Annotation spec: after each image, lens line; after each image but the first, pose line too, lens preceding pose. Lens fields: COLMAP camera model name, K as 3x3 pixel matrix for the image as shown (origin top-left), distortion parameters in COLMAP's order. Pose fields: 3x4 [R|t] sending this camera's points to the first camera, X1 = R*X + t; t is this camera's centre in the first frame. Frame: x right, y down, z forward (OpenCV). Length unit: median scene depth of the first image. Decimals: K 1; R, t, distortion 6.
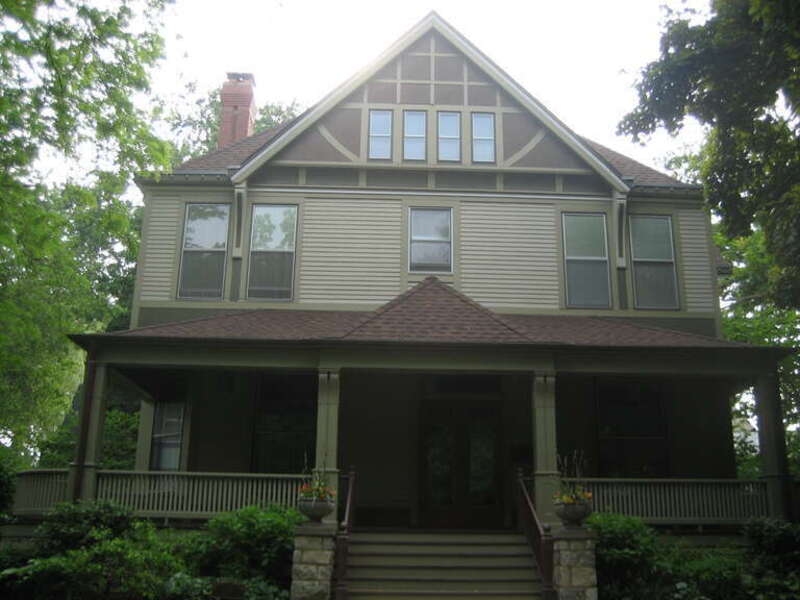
lens RADIAL K [[813.6, 0, 401.1], [0, 813.6, 301.7], [0, 0, 1]] dist [-0.093093, 0.000000]
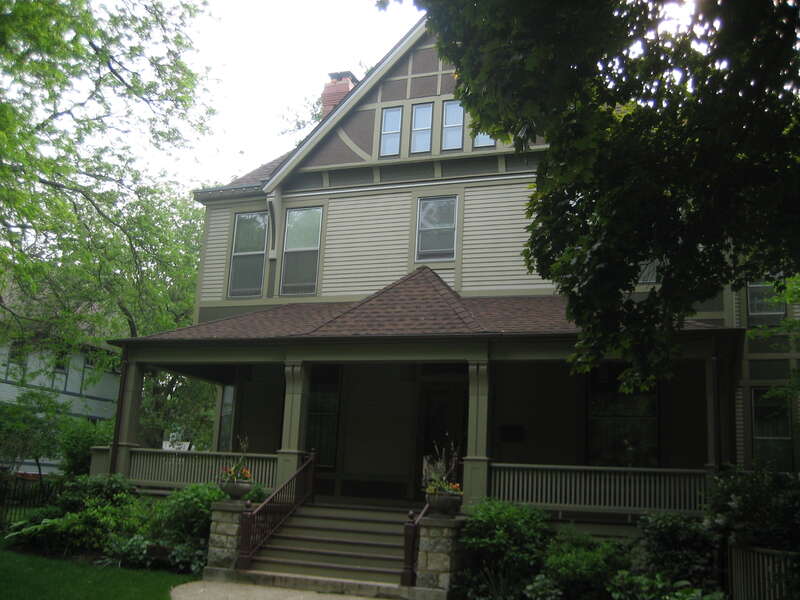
lens RADIAL K [[813.6, 0, 401.0], [0, 813.6, 297.7], [0, 0, 1]] dist [-0.093093, 0.000000]
pose [[0.927585, -0.052346, -0.369926, 0.386729], [0.074135, 0.996236, 0.044921, -0.038481], [0.366182, -0.069092, 0.927975, 0.007012]]
